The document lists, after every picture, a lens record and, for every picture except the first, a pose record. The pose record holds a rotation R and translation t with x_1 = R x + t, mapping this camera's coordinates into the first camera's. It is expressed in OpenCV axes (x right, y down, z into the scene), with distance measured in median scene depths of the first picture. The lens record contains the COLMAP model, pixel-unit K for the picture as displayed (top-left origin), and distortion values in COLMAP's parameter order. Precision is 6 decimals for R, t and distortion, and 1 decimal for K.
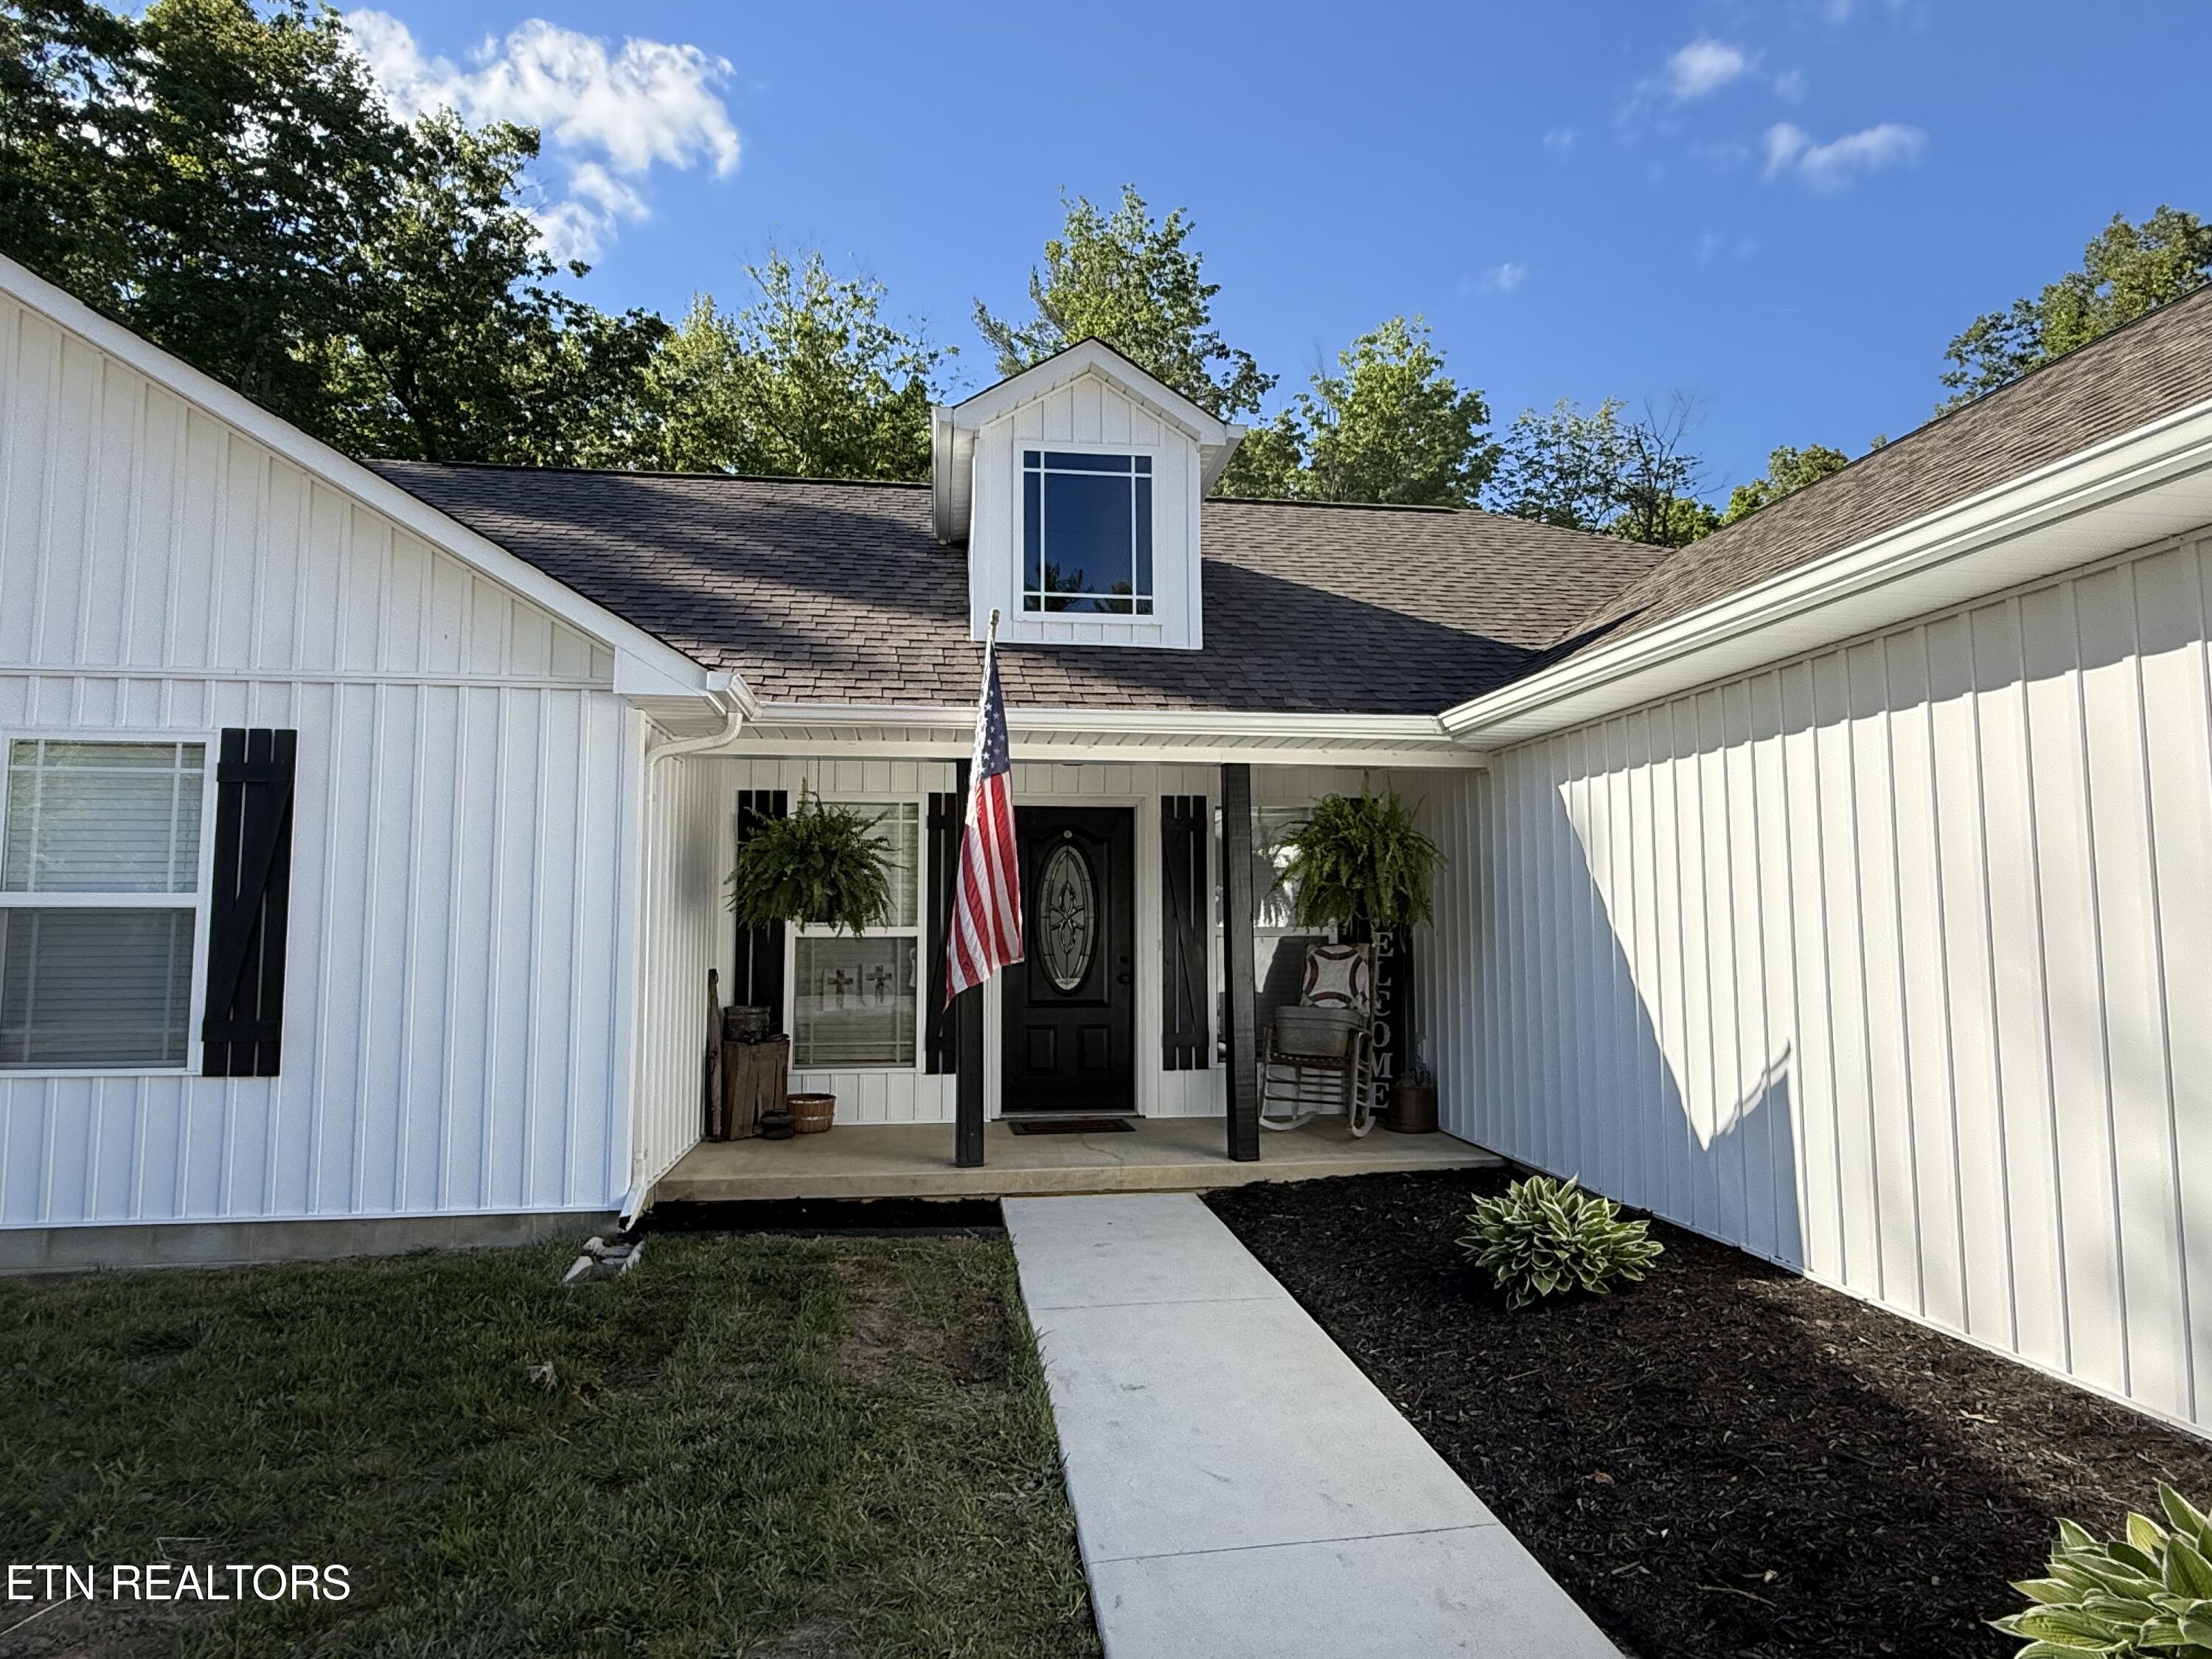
lens RADIAL K [[1275.2, 0, 1106.5], [0, 1275.2, 824.4], [0, 0, 1]] dist [0.000933, 0.001112]
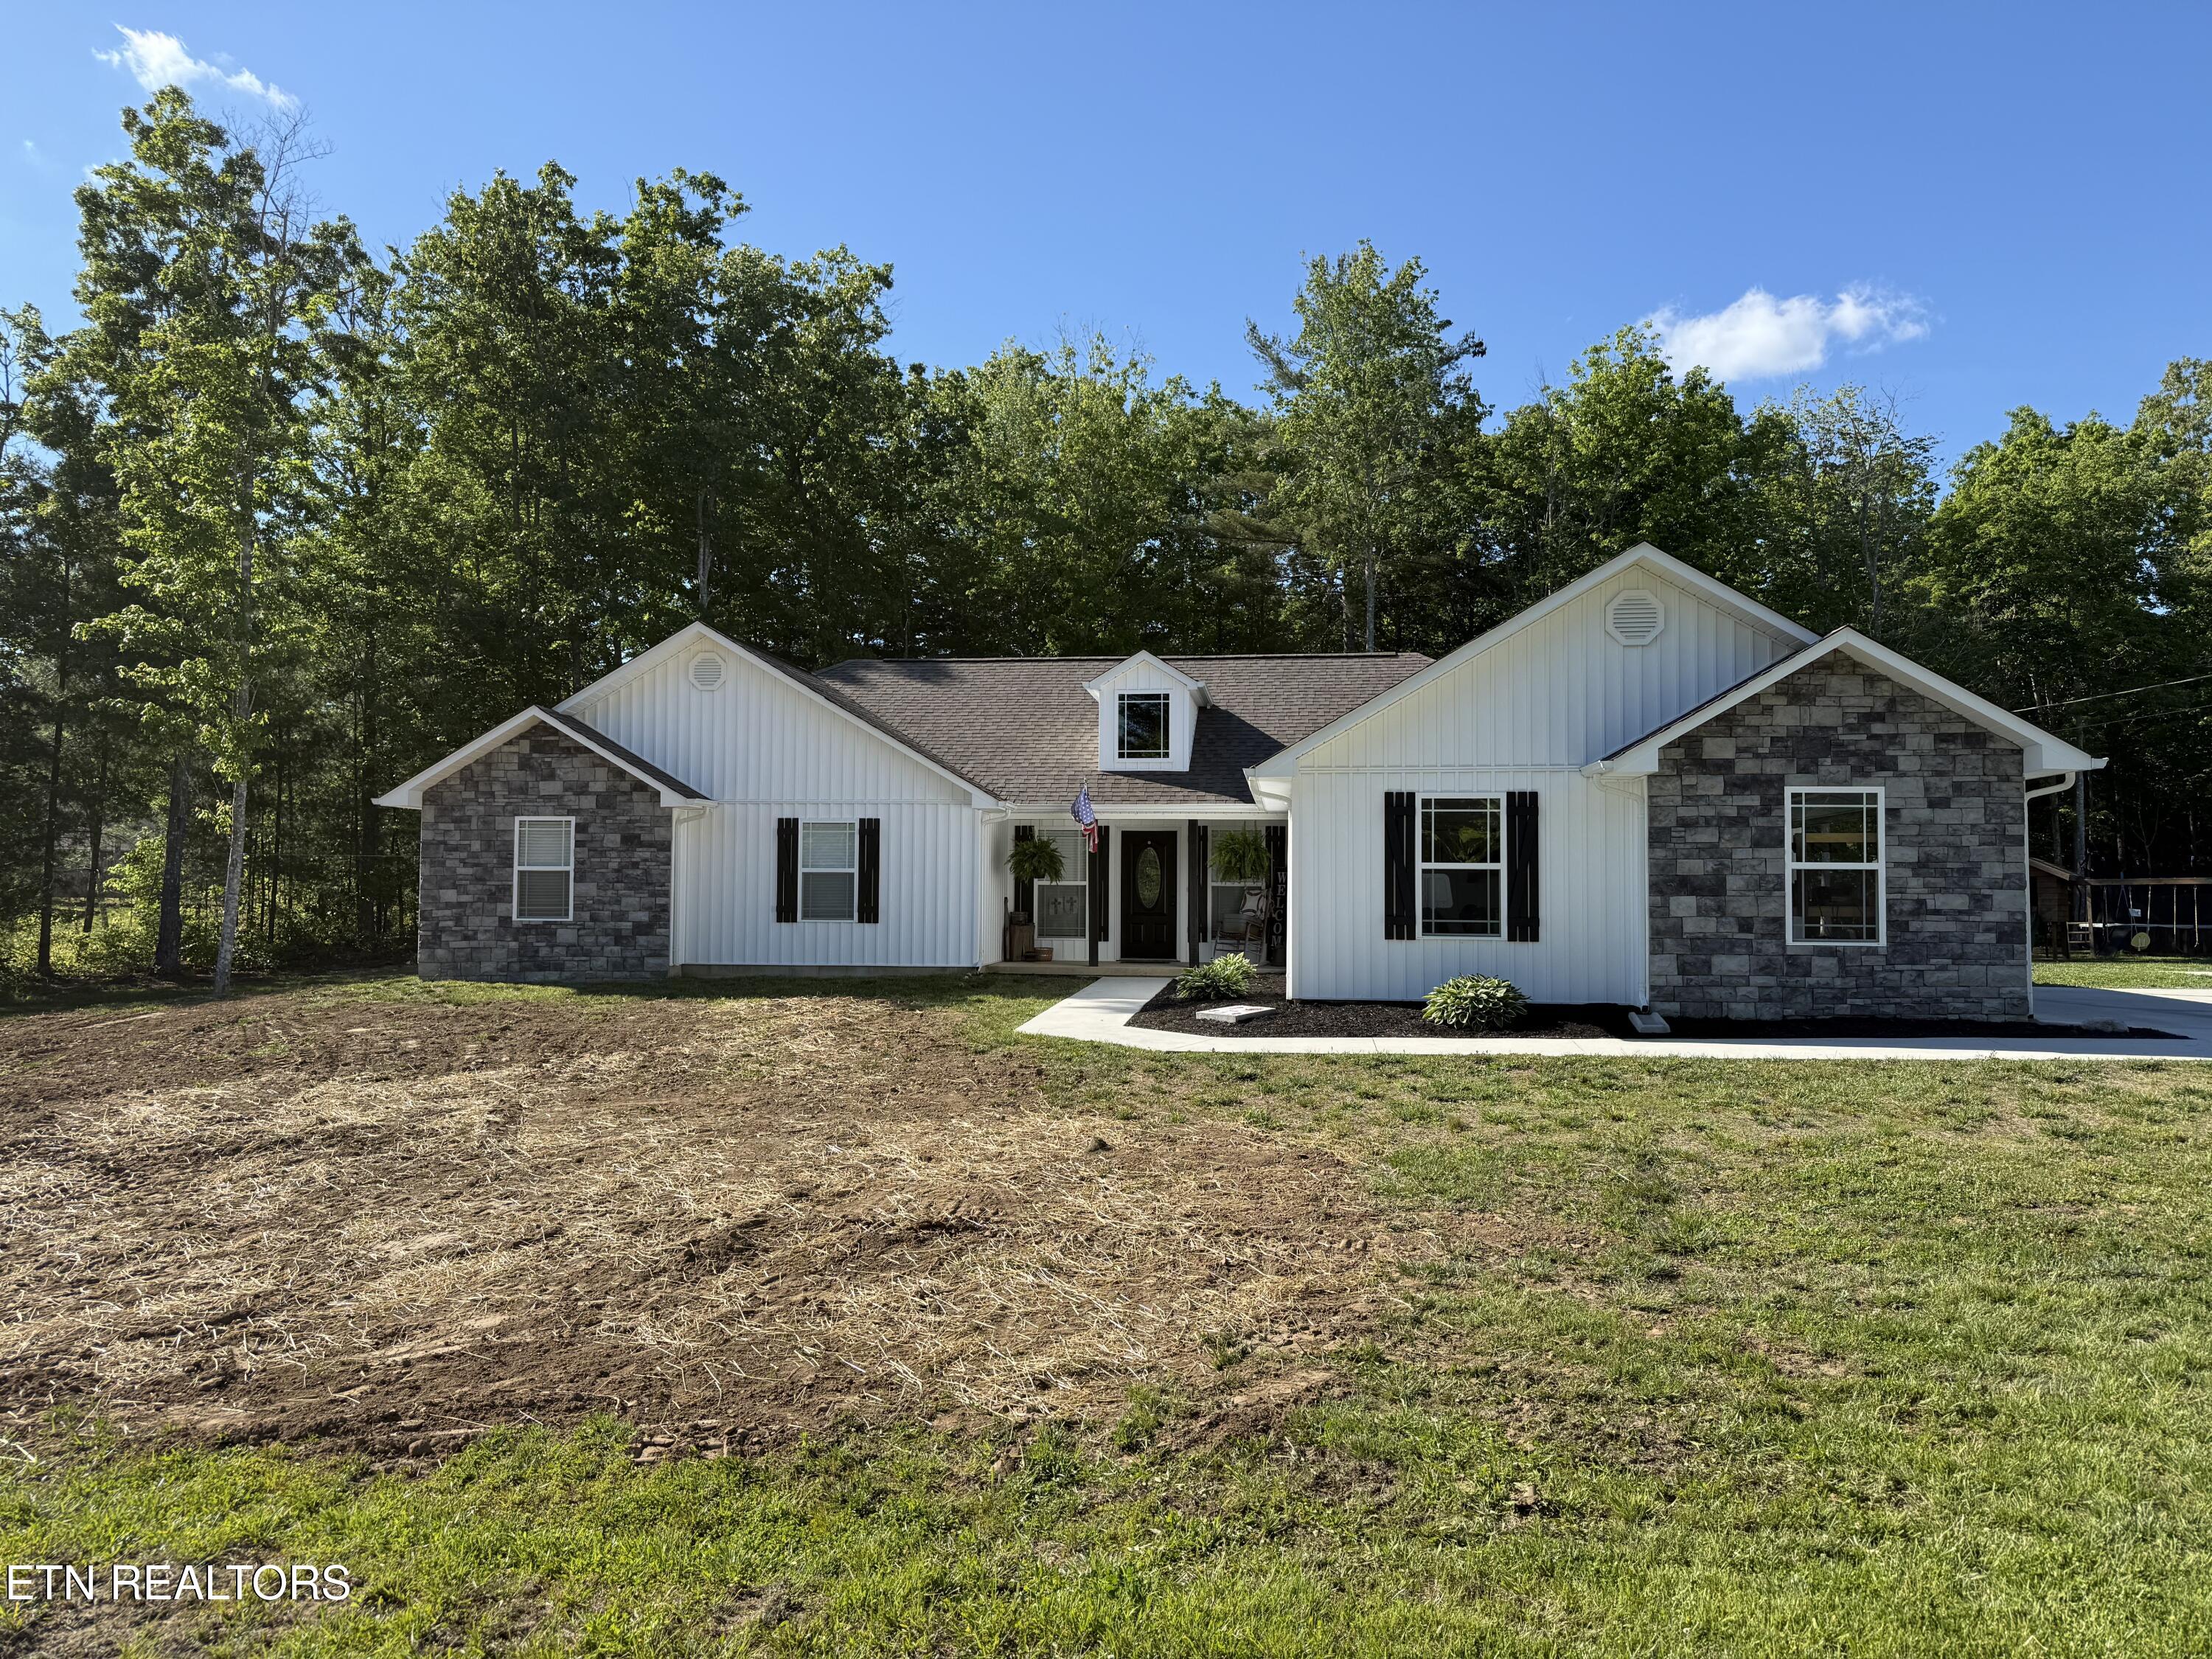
lens RADIAL K [[1557.9, 0, 1108.7], [0, 1557.9, 833.7], [0, 0, 1]] dist [0.020522, -0.022834]
pose [[0.967778, -0.003308, -0.251783, 0.694151], [0.013146, 0.999214, 0.037400, -0.131086], [0.251462, -0.039505, 0.967061, -2.010881]]
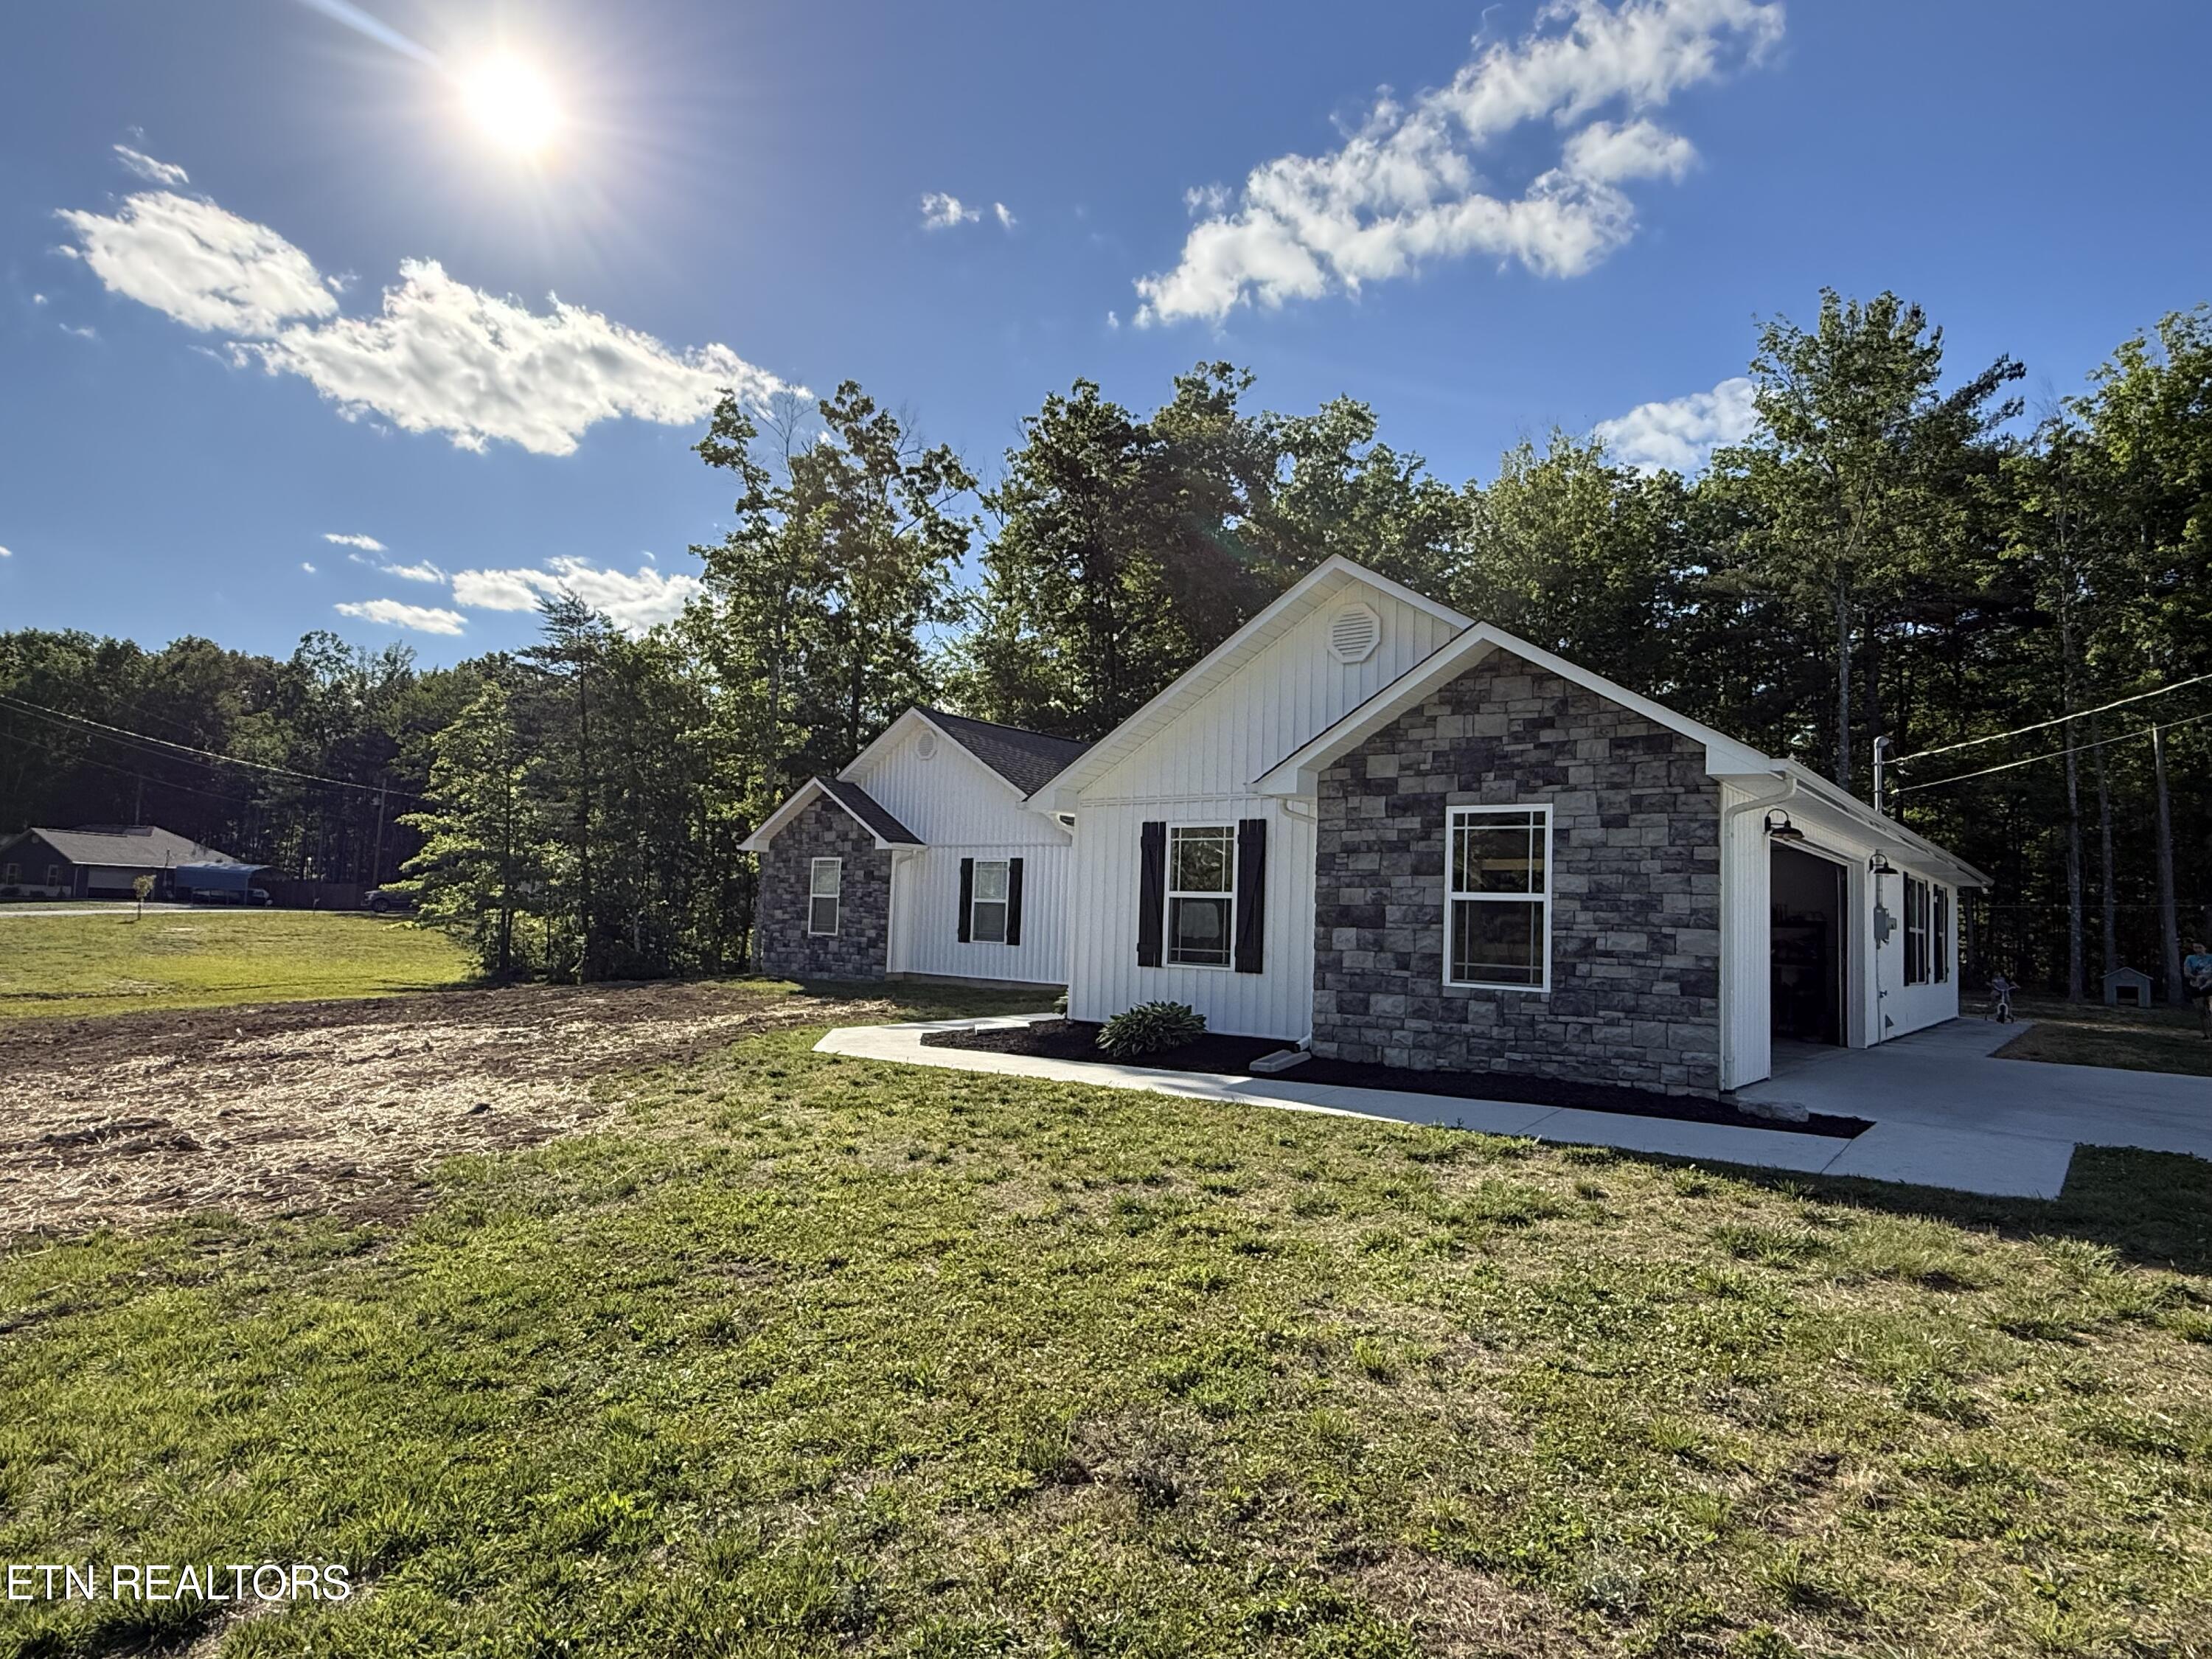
lens RADIAL K [[1275.2, 0, 1094.1], [0, 1275.2, 823.3], [0, 0, 1]] dist [0.000933, 0.001112]
pose [[0.690892, -0.031398, -0.722275, 1.769449], [0.019875, 0.999504, -0.024438, -0.060621], [0.722684, 0.002529, 0.691174, -1.168480]]
